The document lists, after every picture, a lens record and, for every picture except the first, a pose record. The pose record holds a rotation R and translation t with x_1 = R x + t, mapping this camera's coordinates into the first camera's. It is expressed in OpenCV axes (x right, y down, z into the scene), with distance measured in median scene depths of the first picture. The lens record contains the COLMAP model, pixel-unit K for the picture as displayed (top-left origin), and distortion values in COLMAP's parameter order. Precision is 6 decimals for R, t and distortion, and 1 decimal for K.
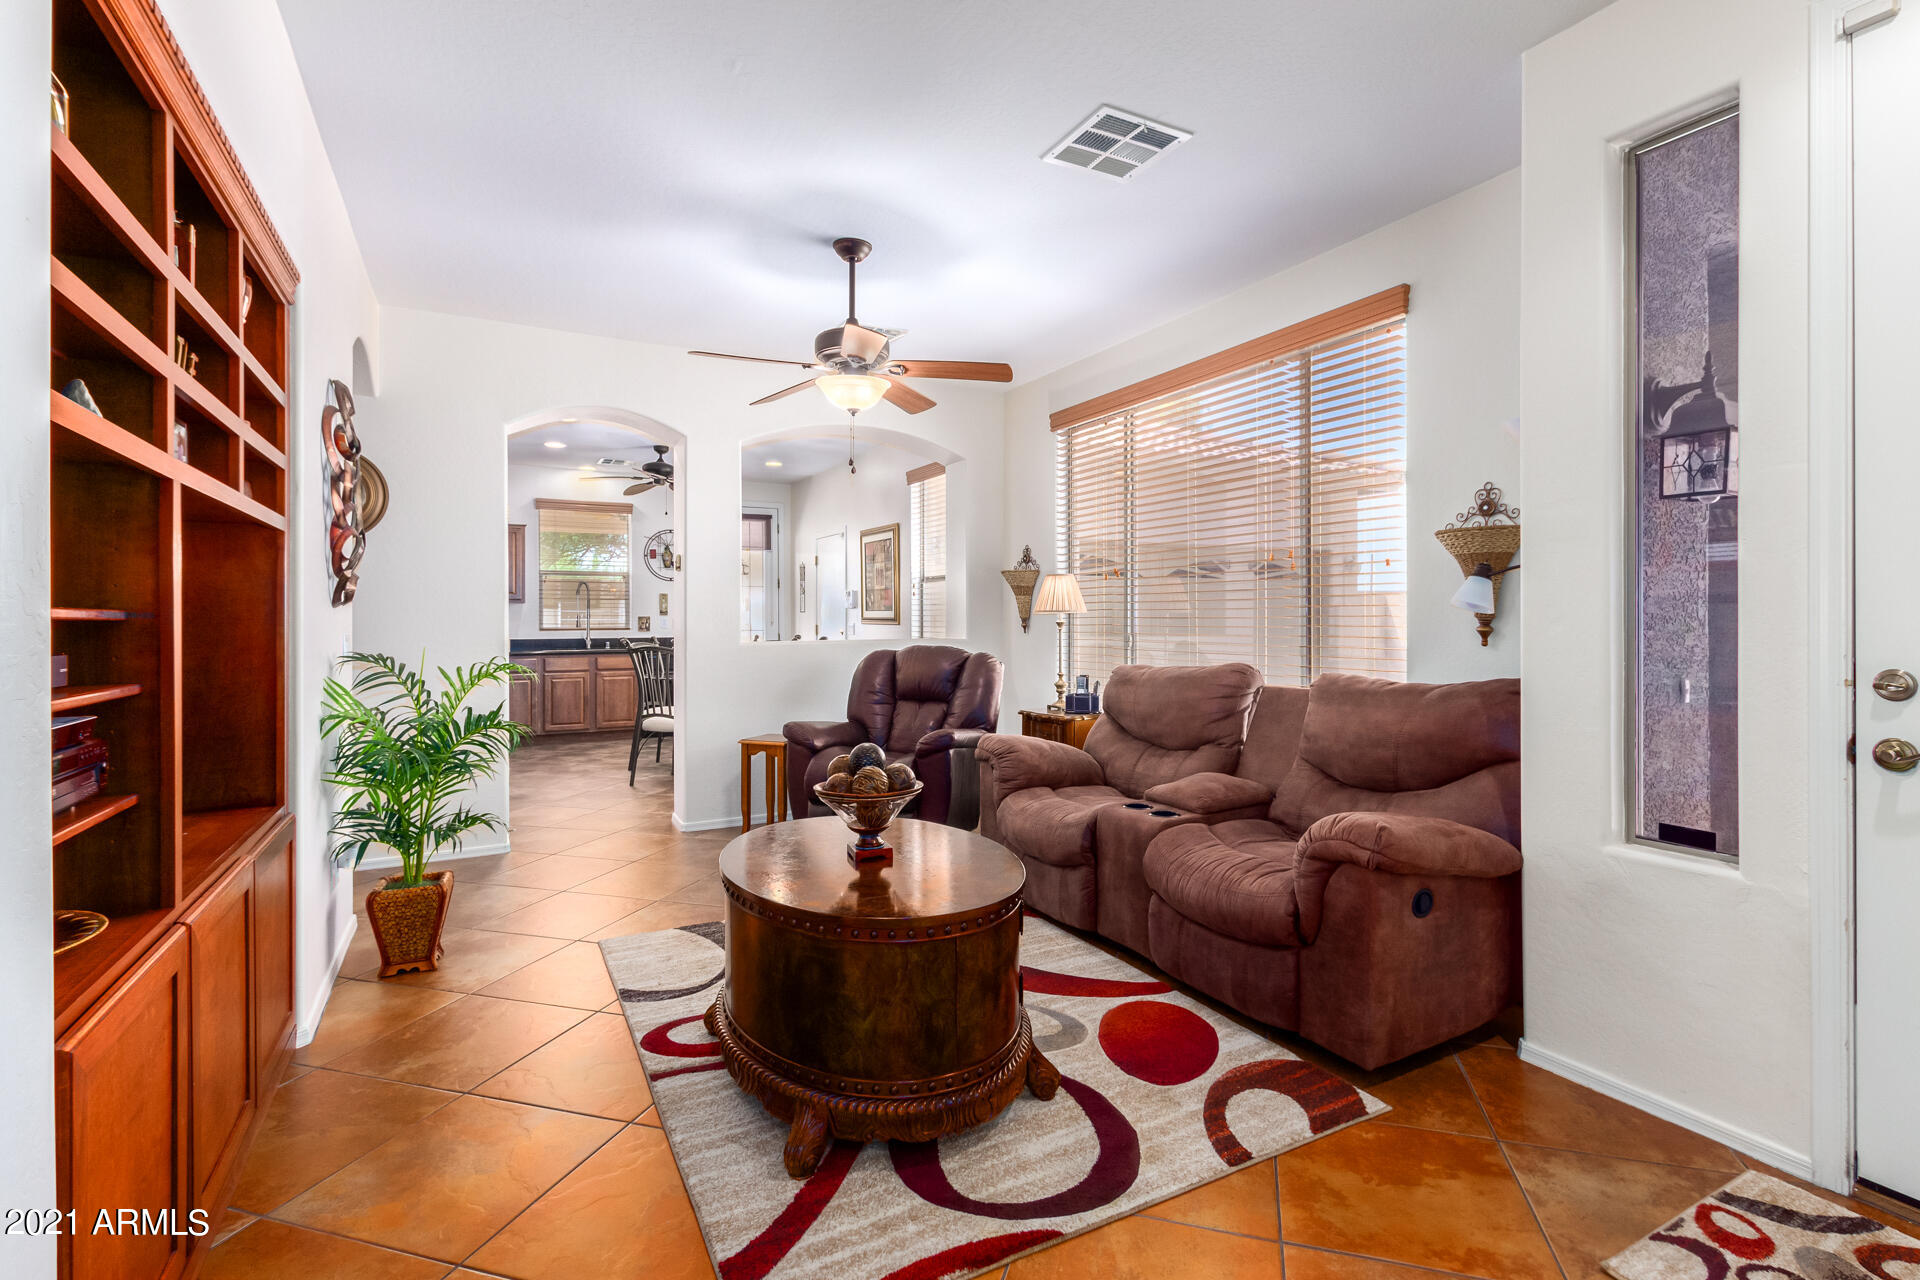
lens RADIAL K [[881.4, 0, 961.1], [0, 881.4, 622.4], [0, 0, 1]] dist [0.000865, 0.000036]
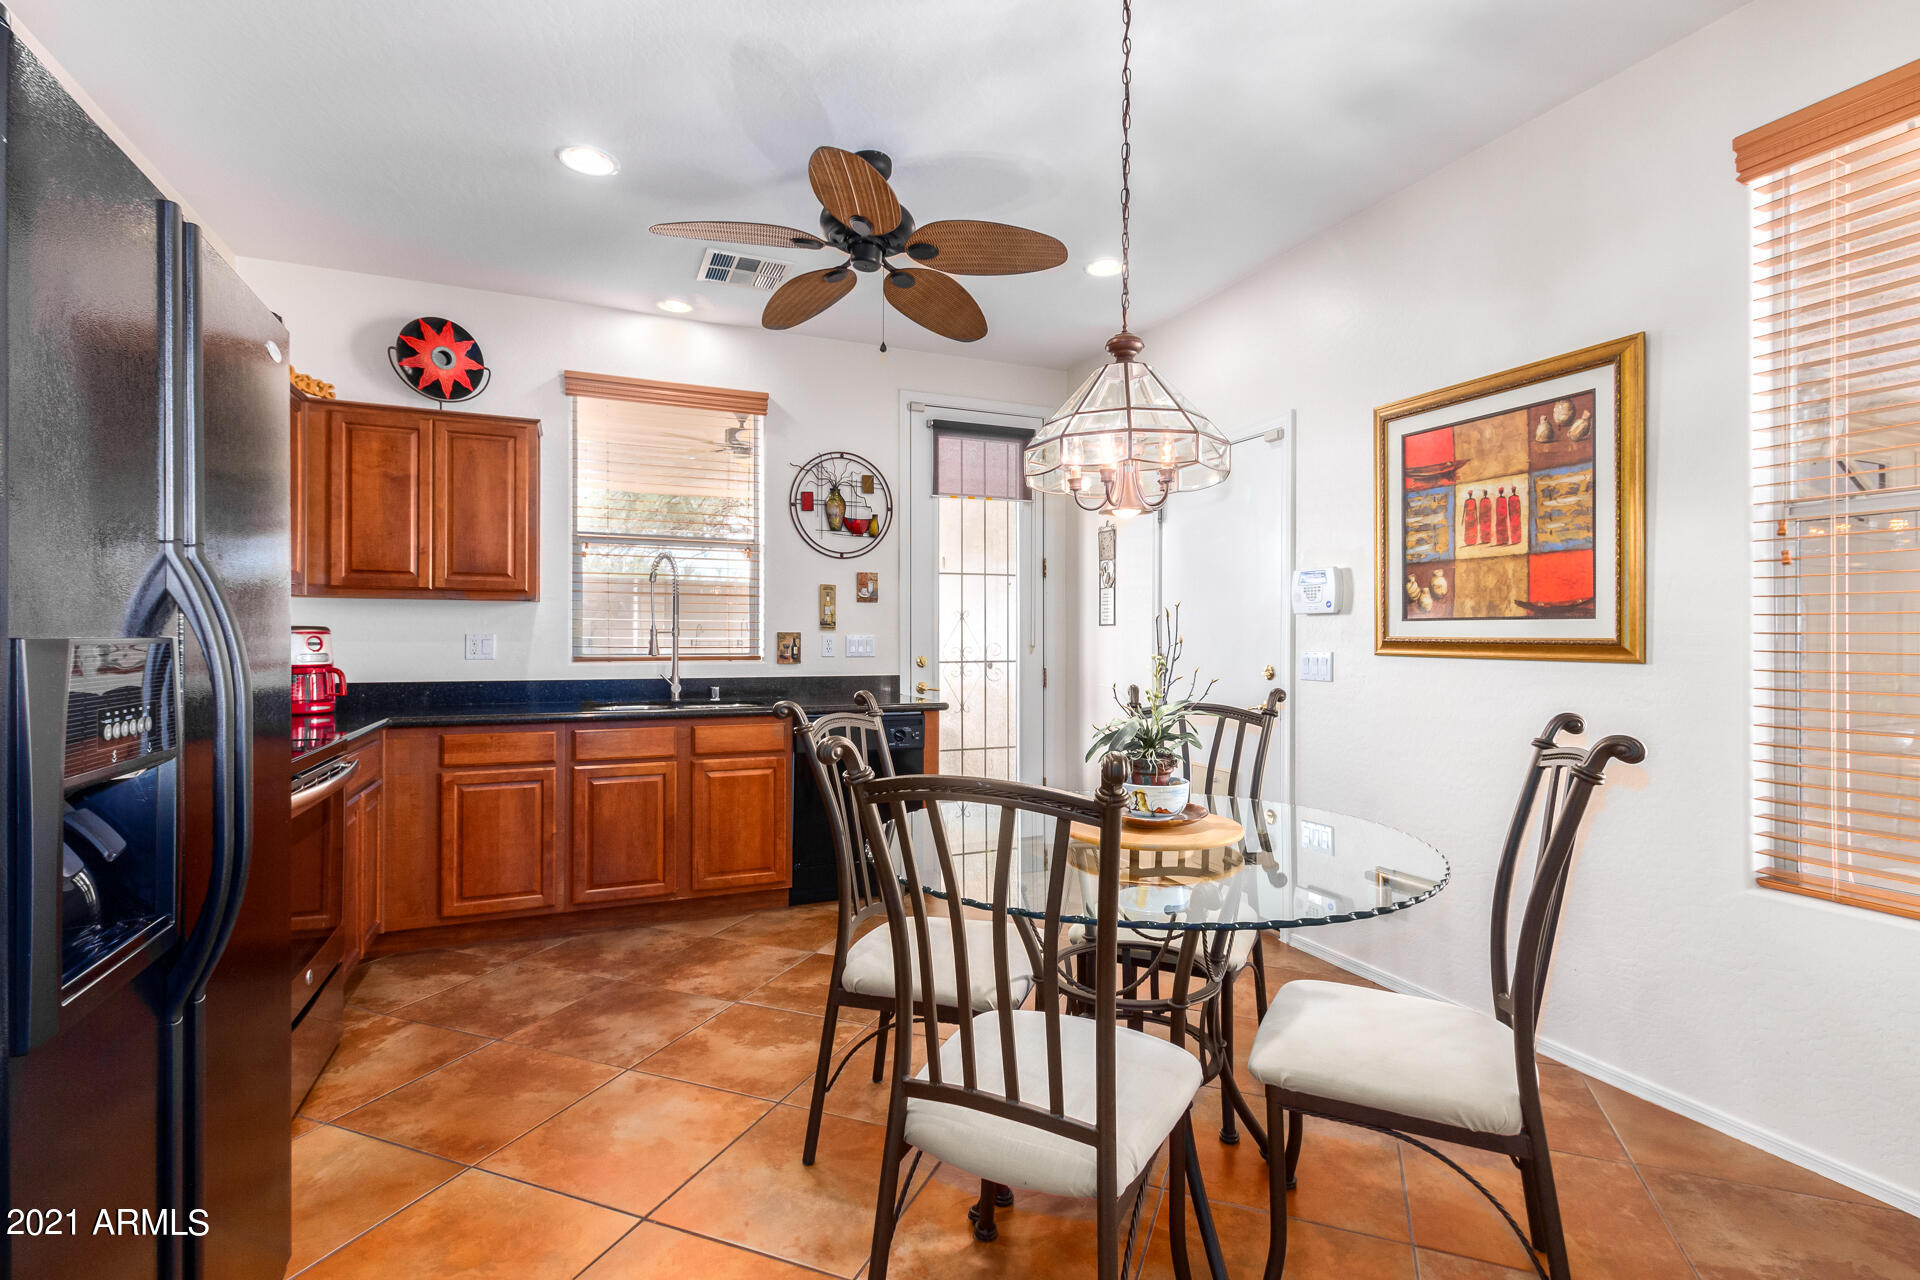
lens RADIAL K [[881.4, 0, 957.1], [0, 881.4, 644.0], [0, 0, 1]] dist [0.000865, 0.000036]
pose [[0.996495, 0.007758, -0.083286, -0.243501], [-0.007590, 0.999968, 0.002332, -0.002468], [0.083302, -0.001692, 0.996523, 0.566668]]
